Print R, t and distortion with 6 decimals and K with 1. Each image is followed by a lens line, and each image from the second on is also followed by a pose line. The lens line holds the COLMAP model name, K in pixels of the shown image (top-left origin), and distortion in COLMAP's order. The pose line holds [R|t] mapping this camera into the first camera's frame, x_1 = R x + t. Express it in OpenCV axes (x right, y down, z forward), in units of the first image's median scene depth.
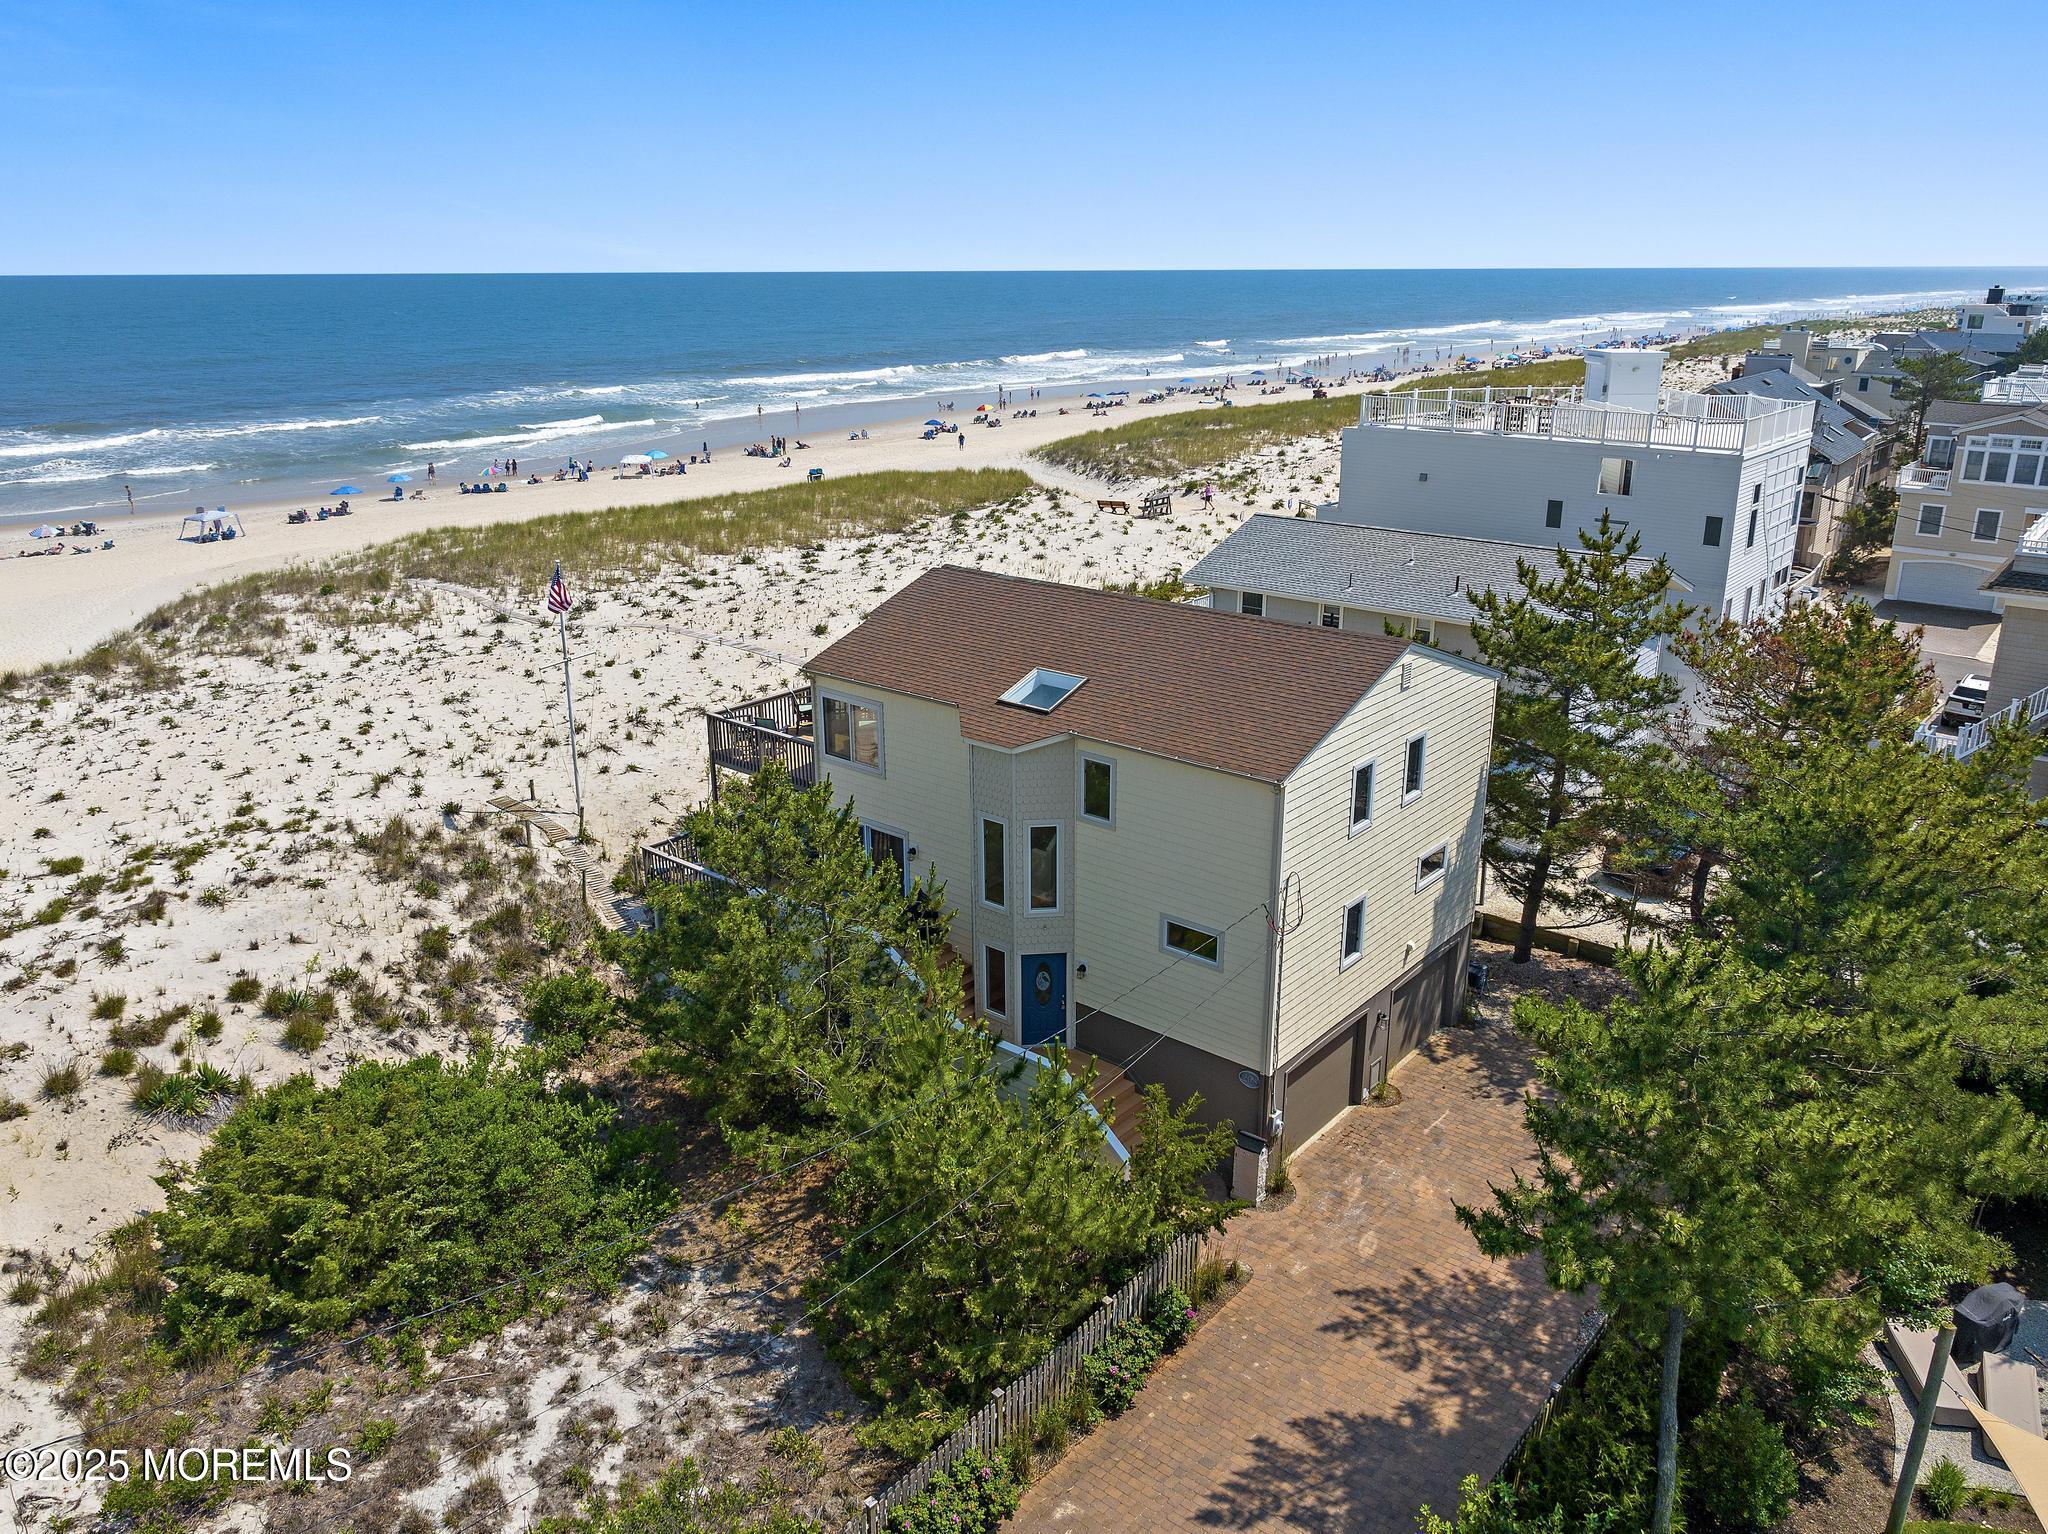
lens RADIAL K [[1495.4, 0, 1027.2], [0, 1495.4, 765.5], [0, 0, 1]] dist [-0.042268, 0.000412]
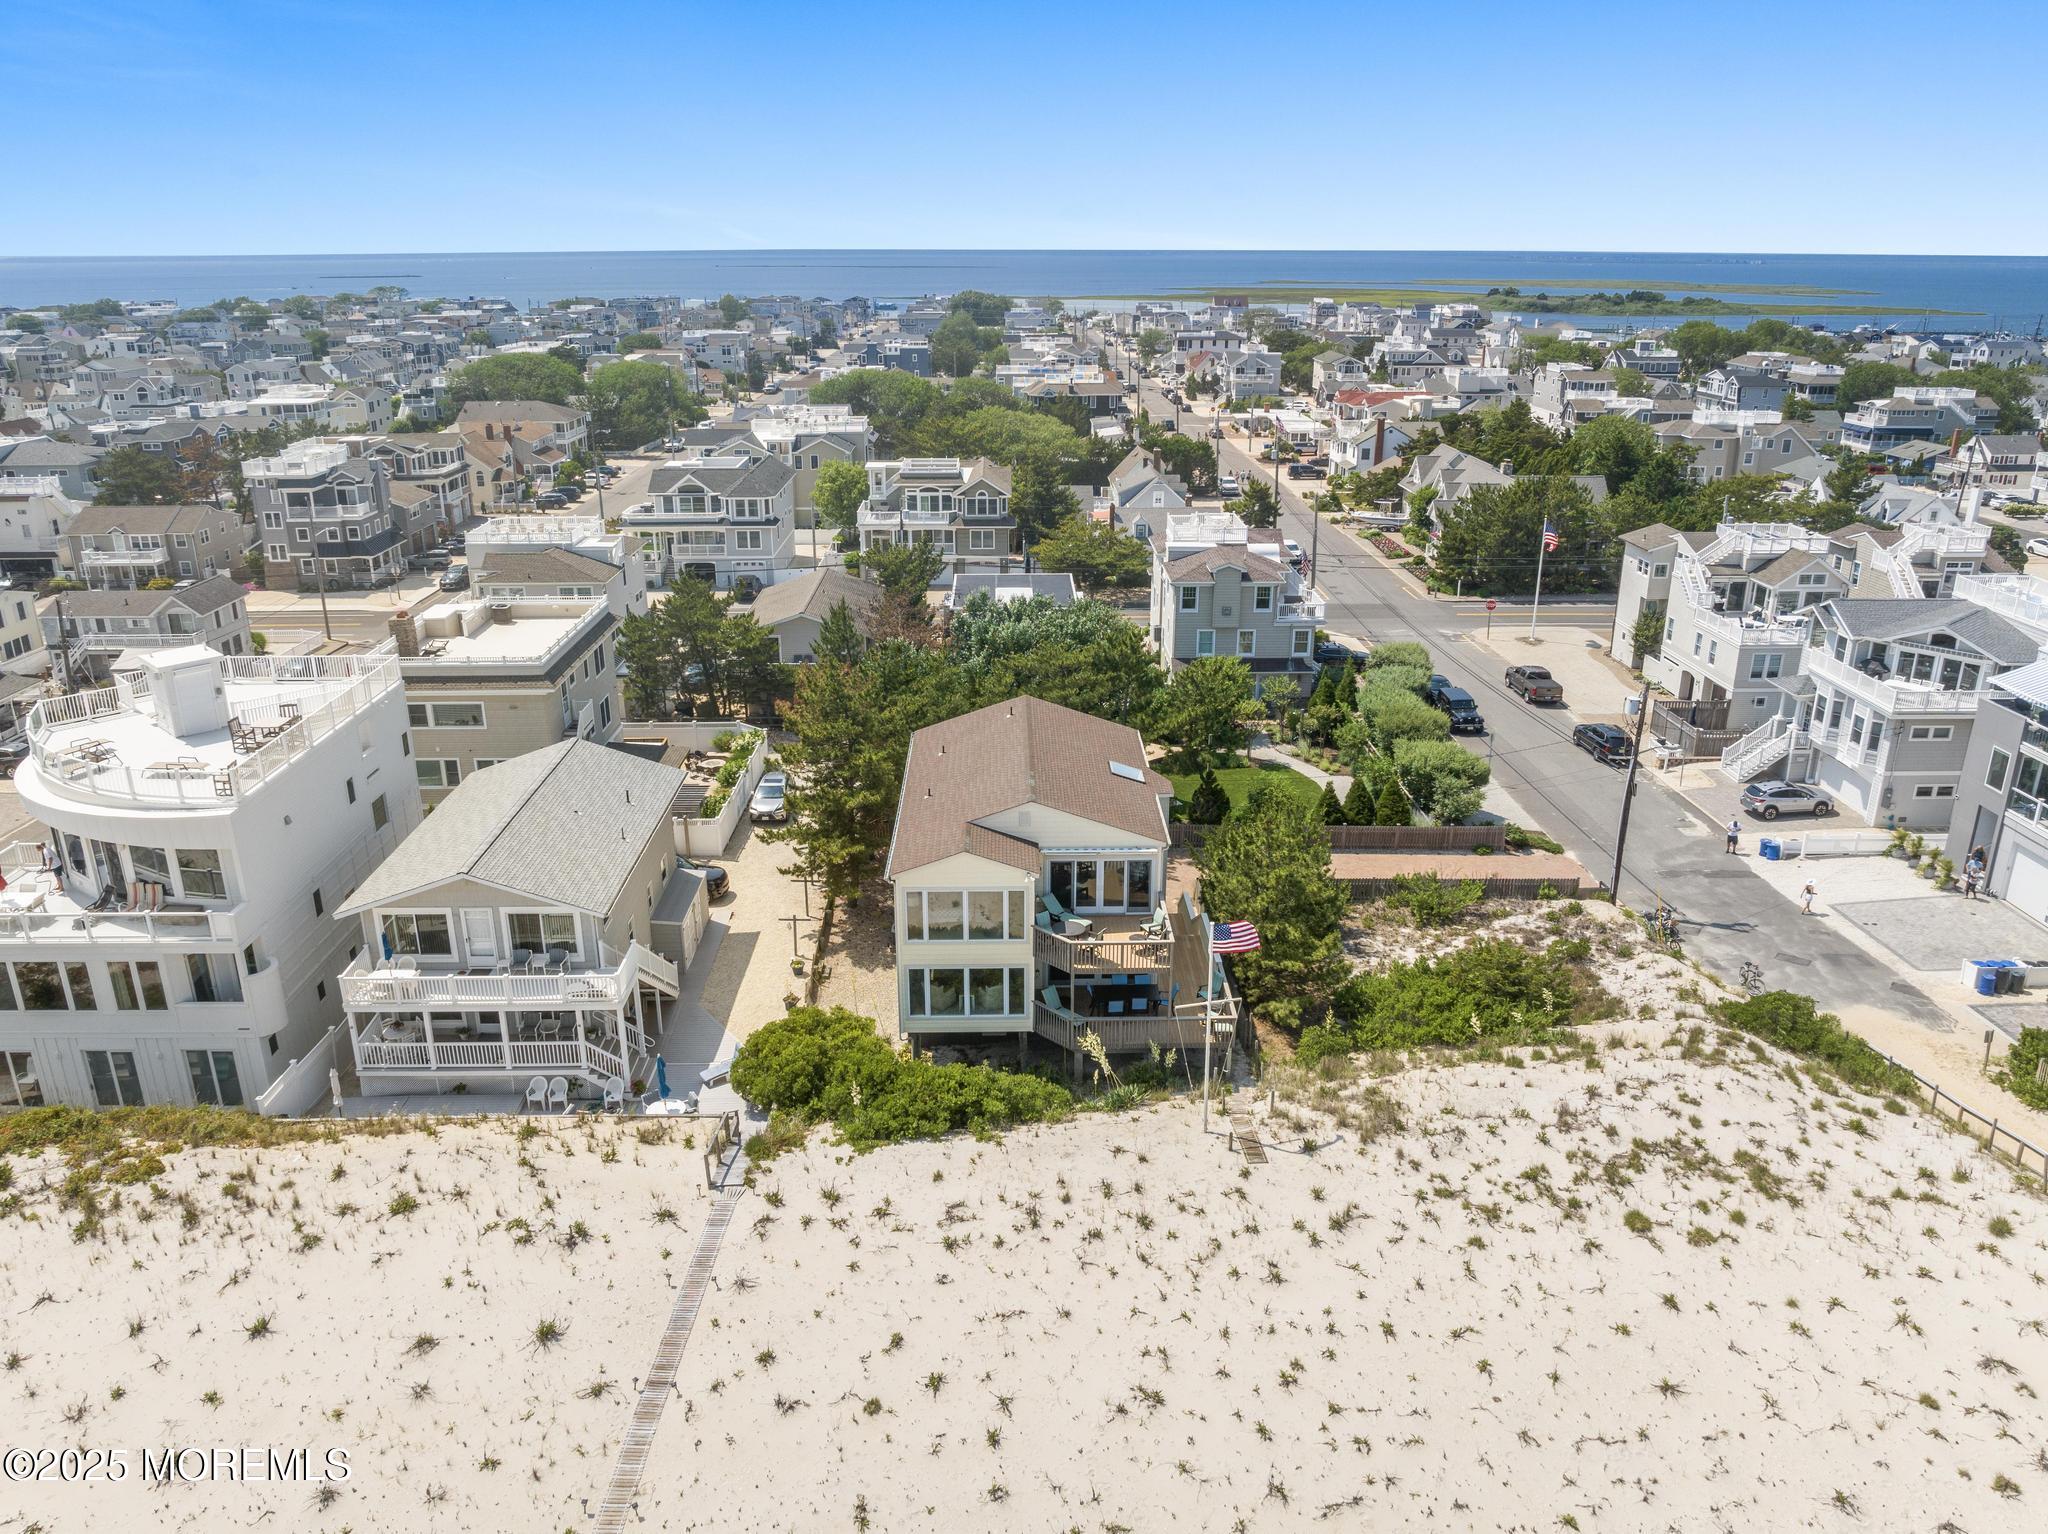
lens RADIAL K [[1446.1, 0, 1024.1], [0, 1446.1, 768.9], [0, 0, 1]] dist [-0.038223, 0.000040]
pose [[-0.653613, -0.257563, 0.711654, -1.130003], [0.243979, 0.818404, 0.520278, -0.973288], [-0.716425, 0.513689, -0.472079, 1.825100]]
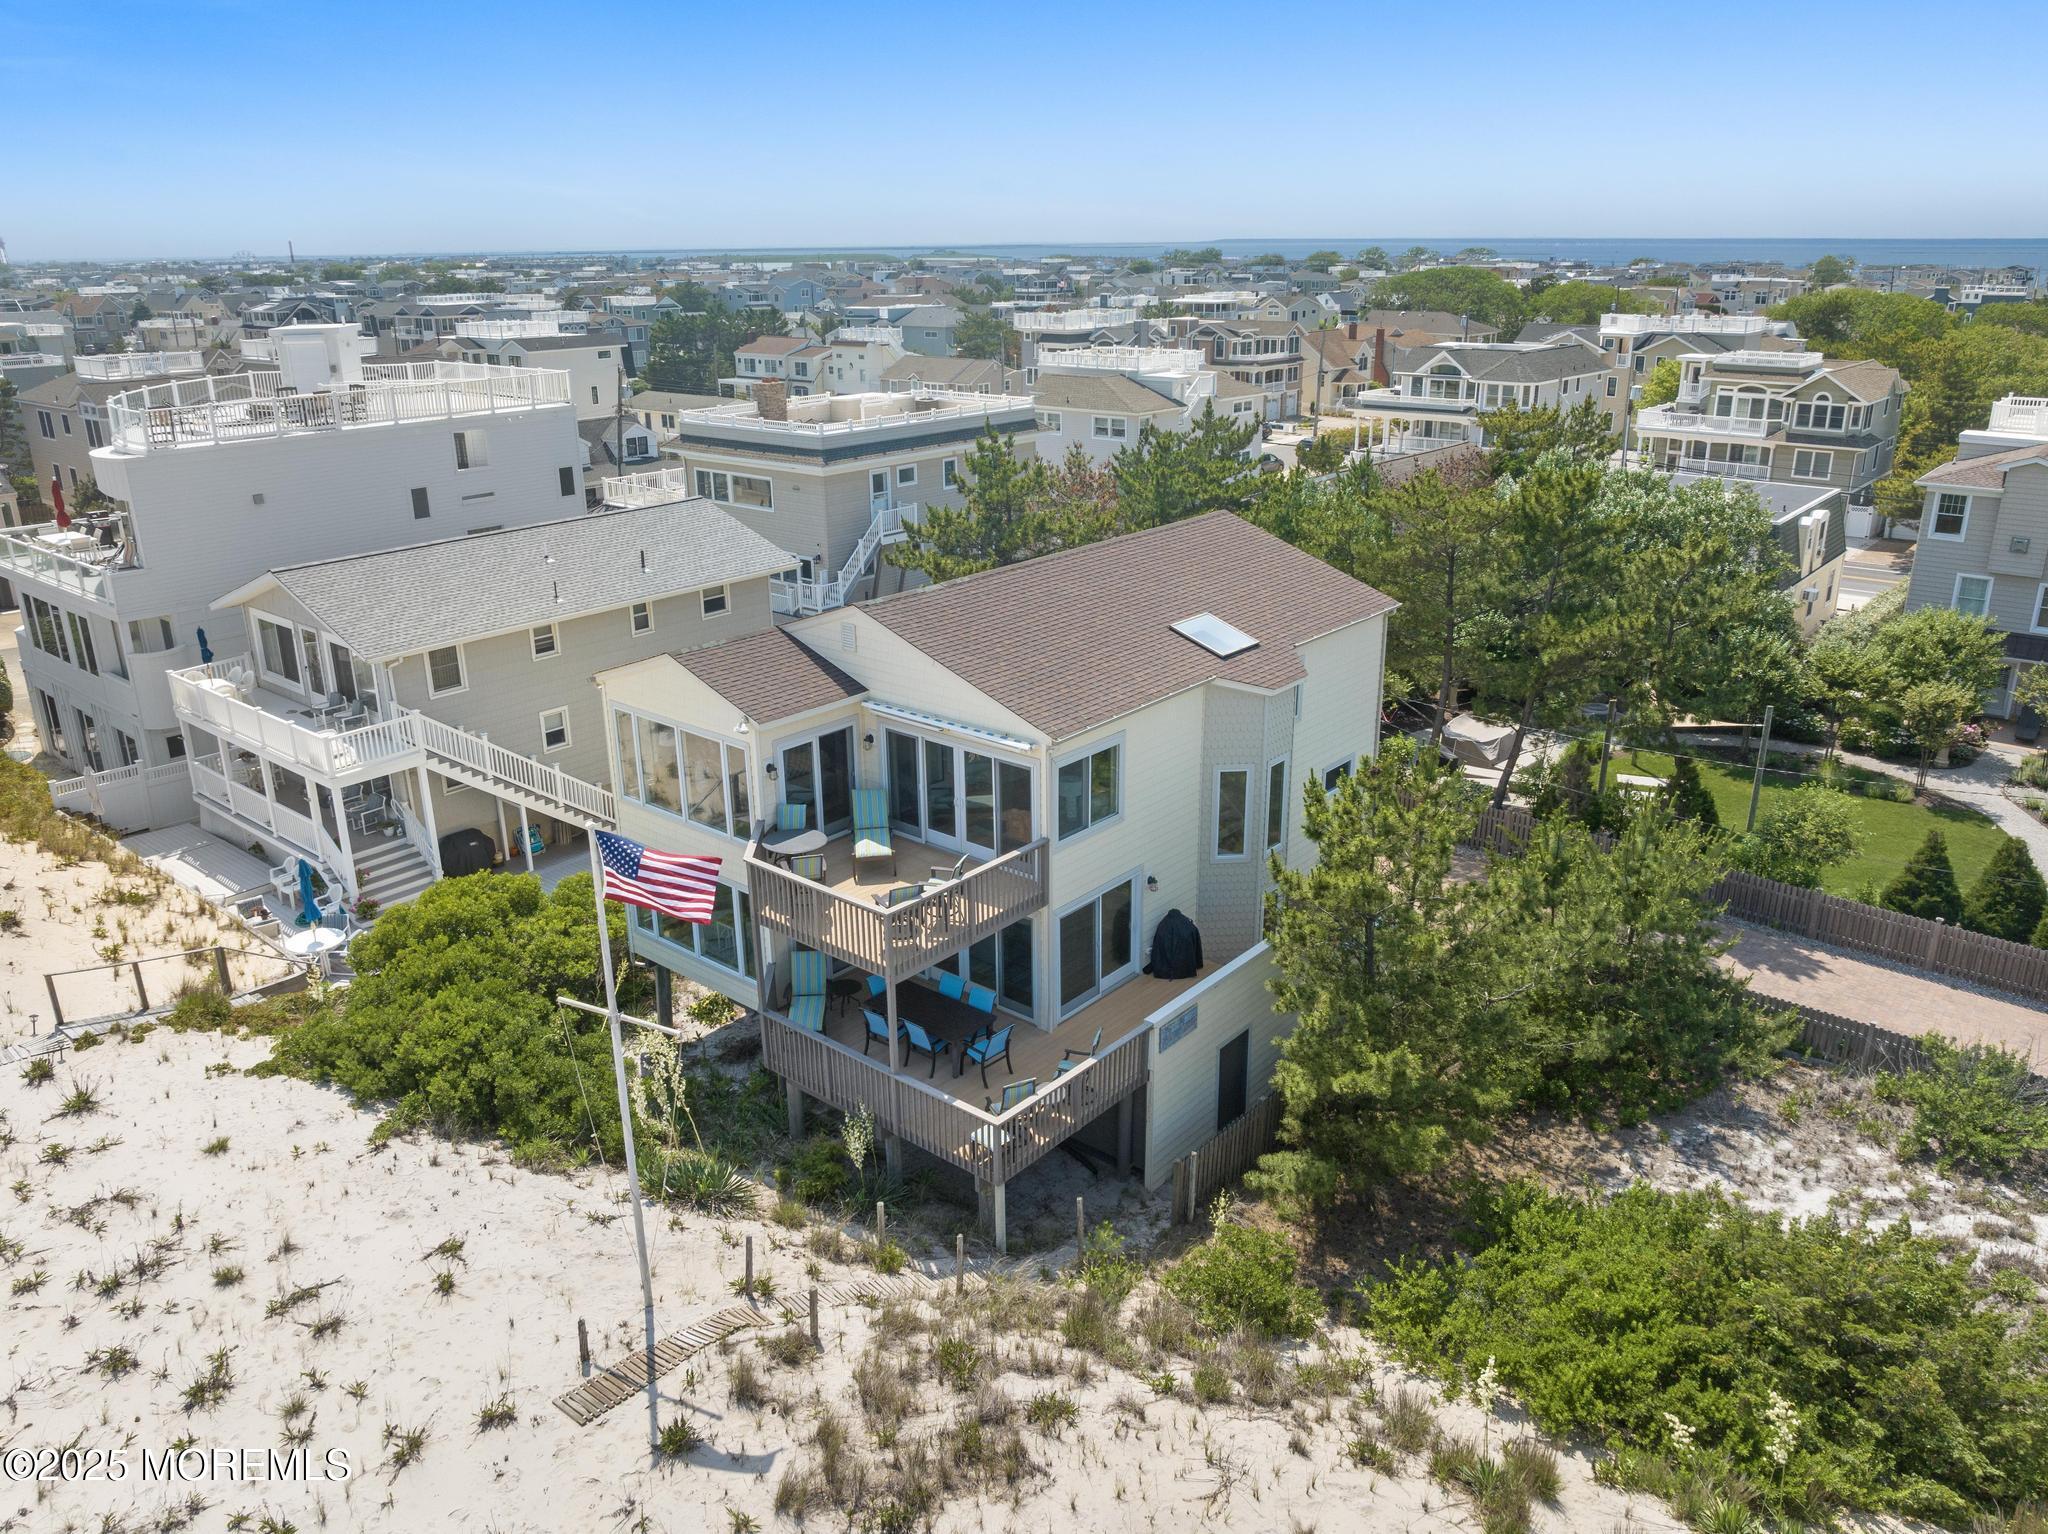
lens RADIAL K [[1480.6, 0, 1030.0], [0, 1480.6, 762.3], [0, 0, 1]] dist [-0.039015, -0.002593]
pose [[0.007301, -0.333027, 0.942889, -0.874137], [0.330453, 0.890744, 0.312051, -0.298332], [-0.943794, 0.309302, 0.116554, 0.954149]]
